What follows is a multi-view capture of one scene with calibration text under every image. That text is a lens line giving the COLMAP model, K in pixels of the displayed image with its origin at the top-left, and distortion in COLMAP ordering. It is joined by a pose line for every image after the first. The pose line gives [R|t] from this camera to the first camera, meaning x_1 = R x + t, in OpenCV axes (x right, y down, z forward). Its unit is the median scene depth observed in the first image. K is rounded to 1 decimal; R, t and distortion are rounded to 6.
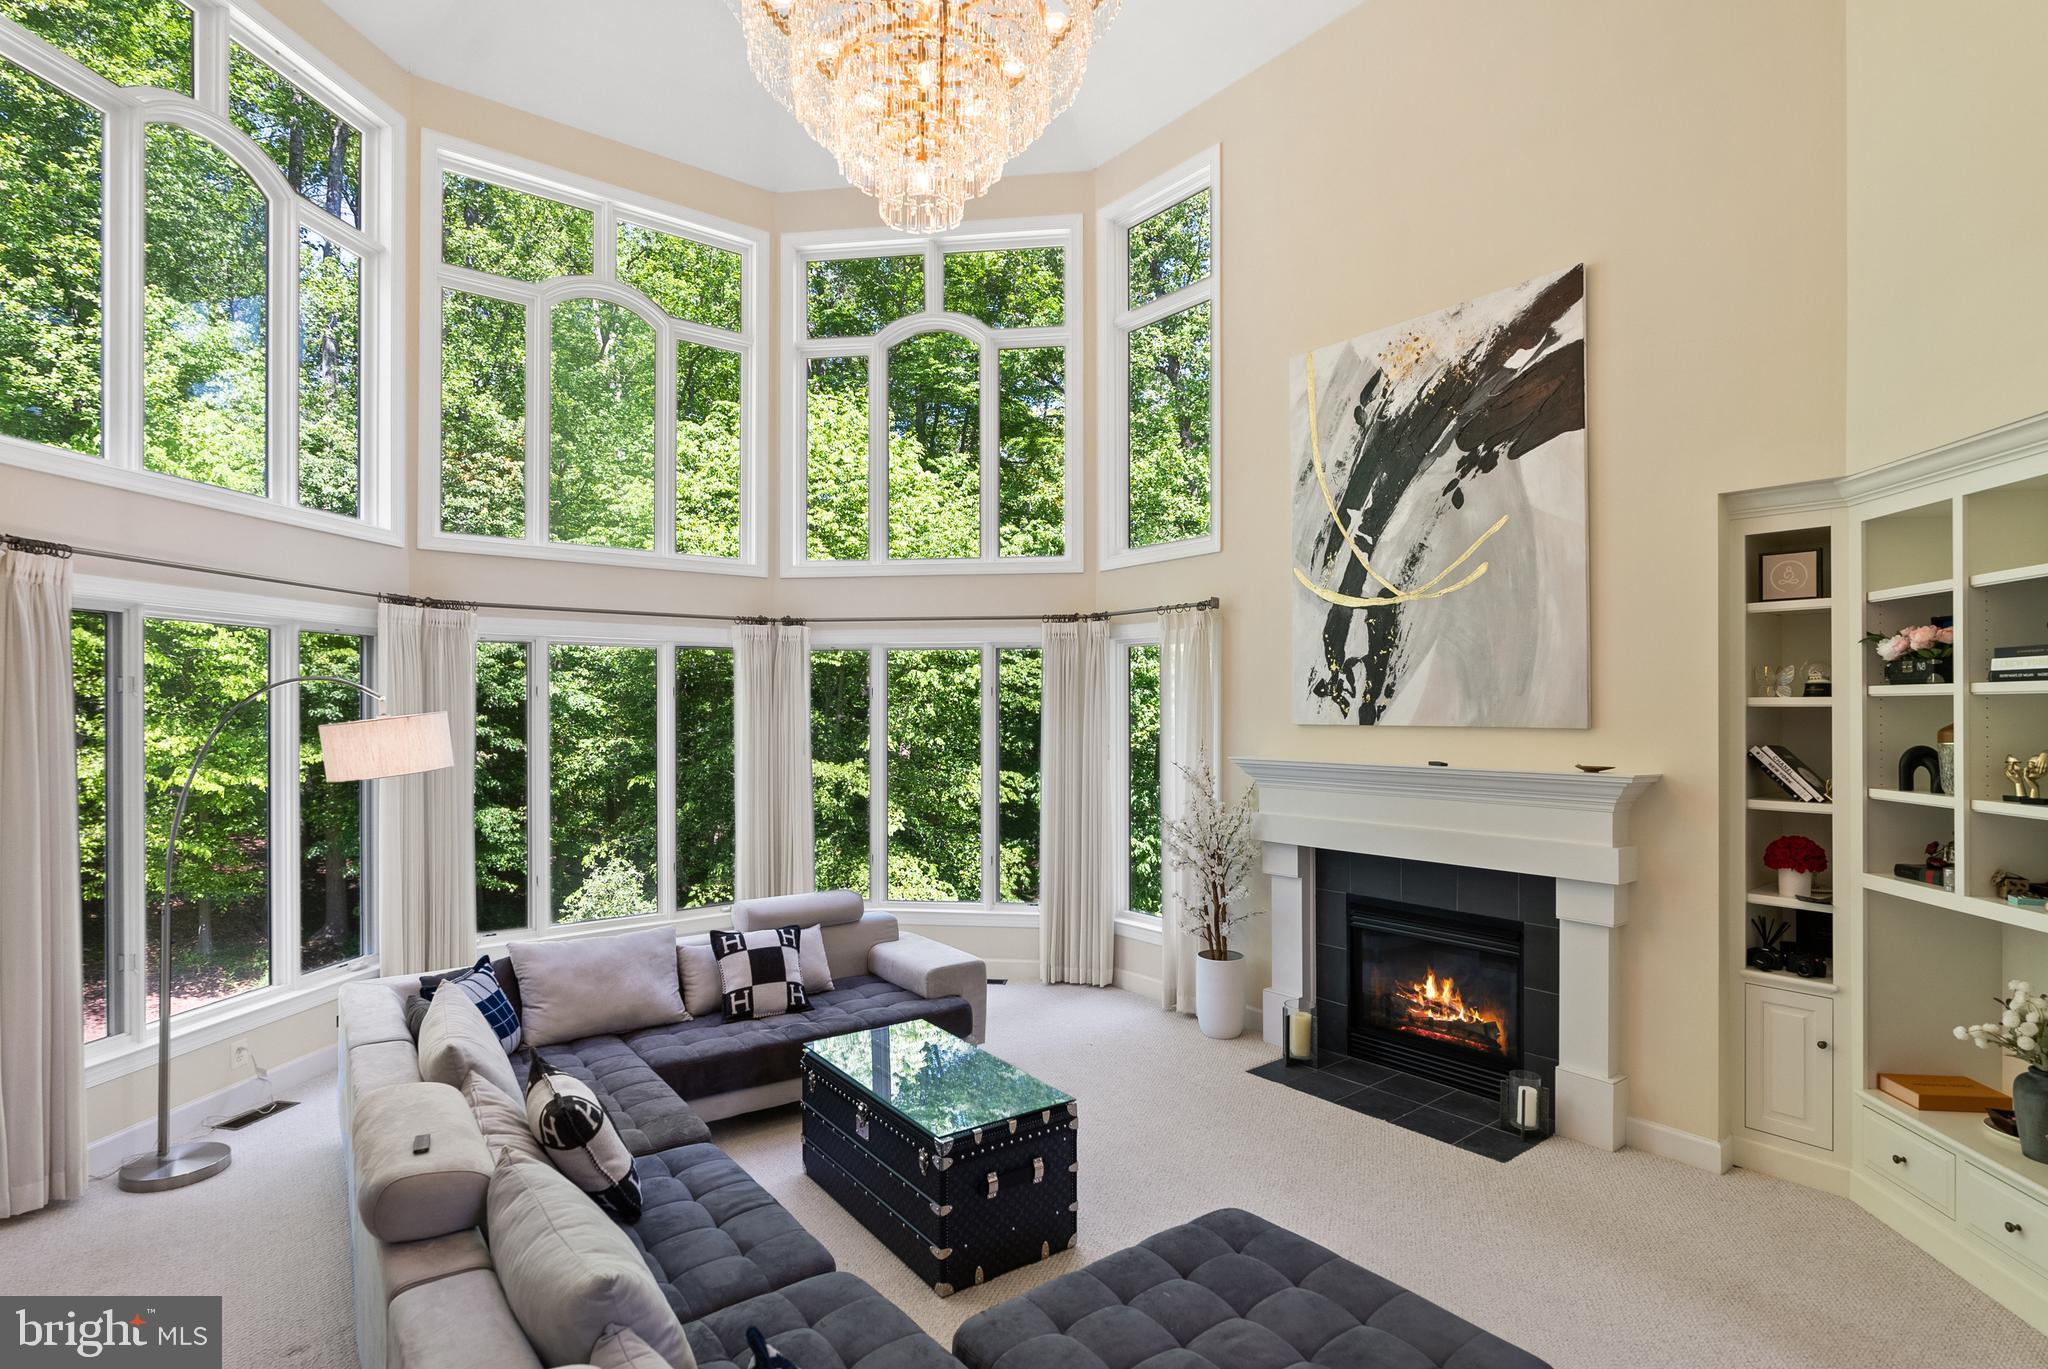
lens RADIAL K [[1021.2, 0, 1024.4], [0, 1021.2, 701.3], [0, 0, 1]] dist [-0.010484, 0.004135]
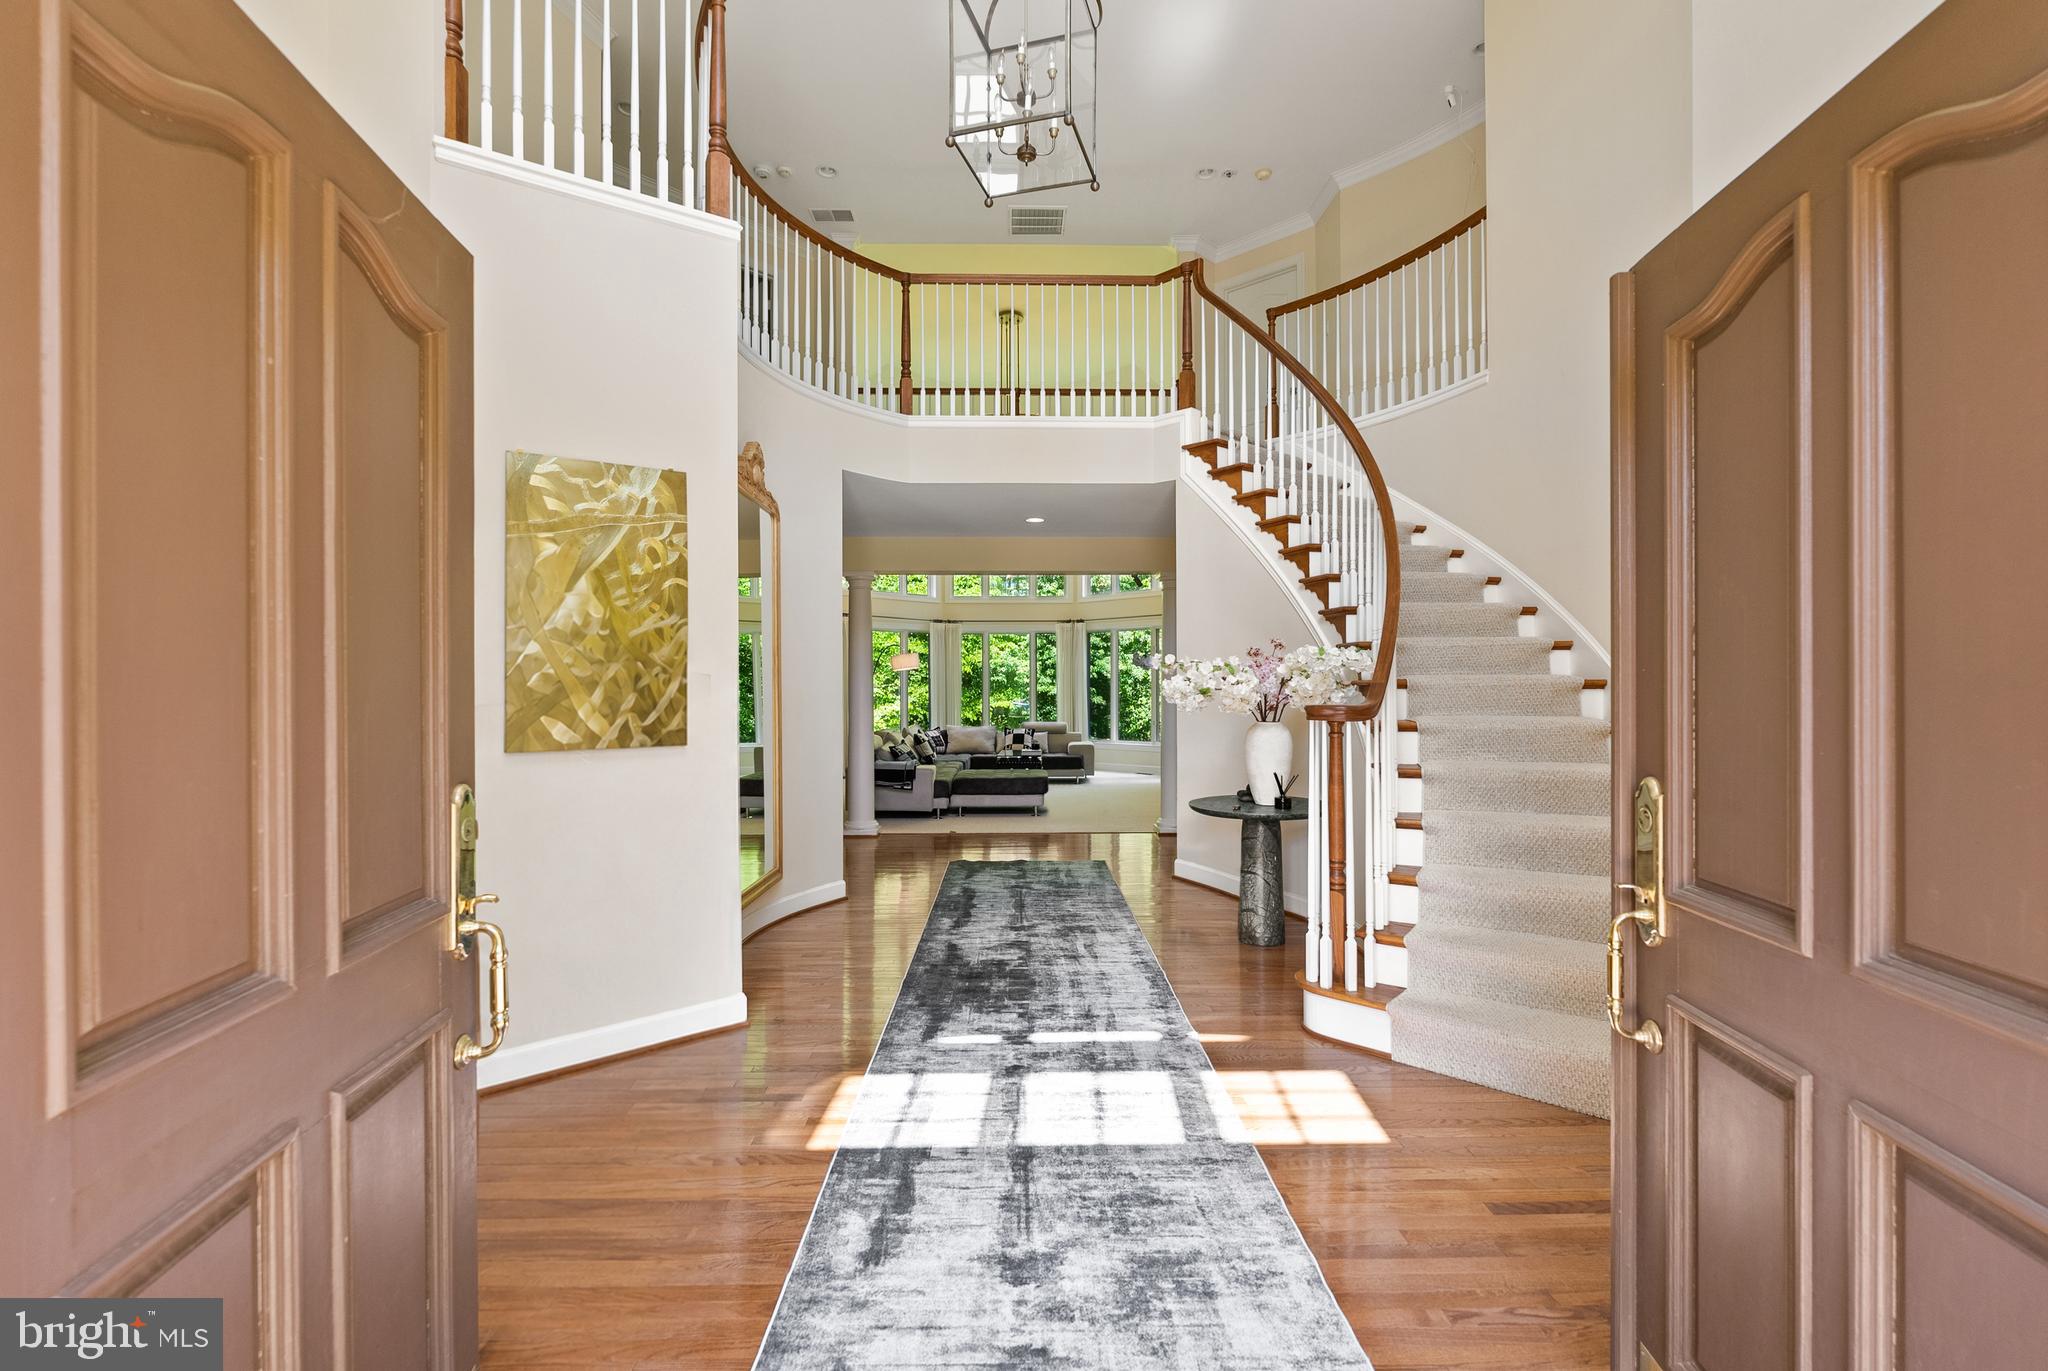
lens RADIAL K [[918.2, 0, 1028.4], [0, 918.2, 685.0], [0, 0, 1]] dist [-0.008779, 0.000985]
pose [[0.802037, -0.003937, -0.597262, 1.329382], [0.004384, 0.999990, -0.000705, 0.098929], [0.597259, -0.002053, 0.802046, -1.100939]]
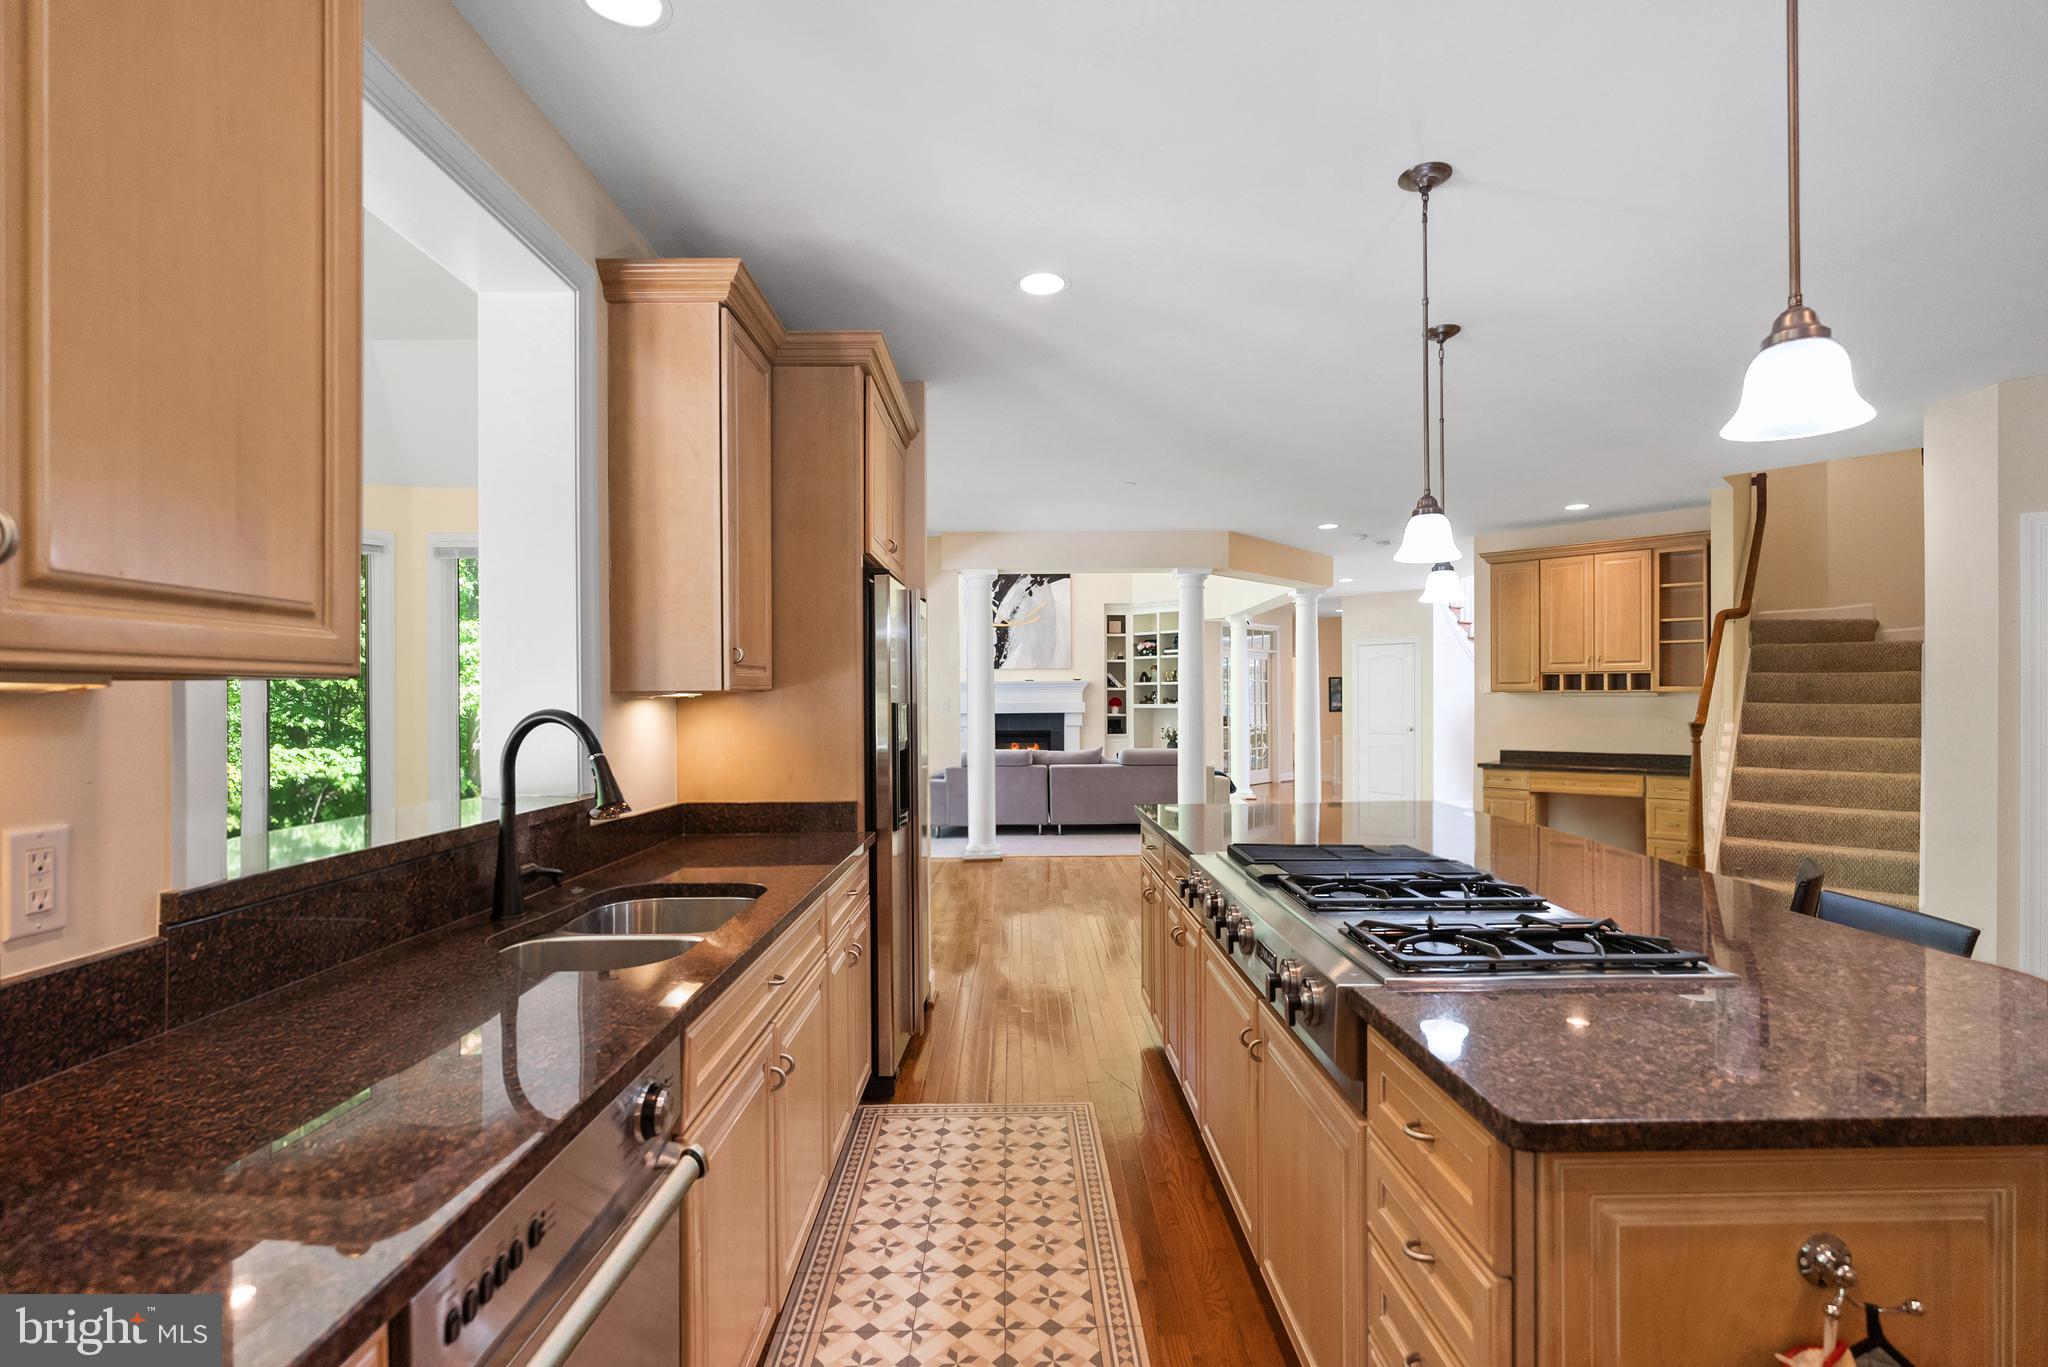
lens RADIAL K [[918.2, 0, 1030.3], [0, 918.2, 693.8], [0, 0, 1]] dist [-0.008779, 0.000985]
pose [[0.614357, 0.001691, 0.789026, -1.644752], [0.001774, 0.999992, -0.003524, 0.104287], [-0.789026, 0.003565, 0.614349, -0.641745]]
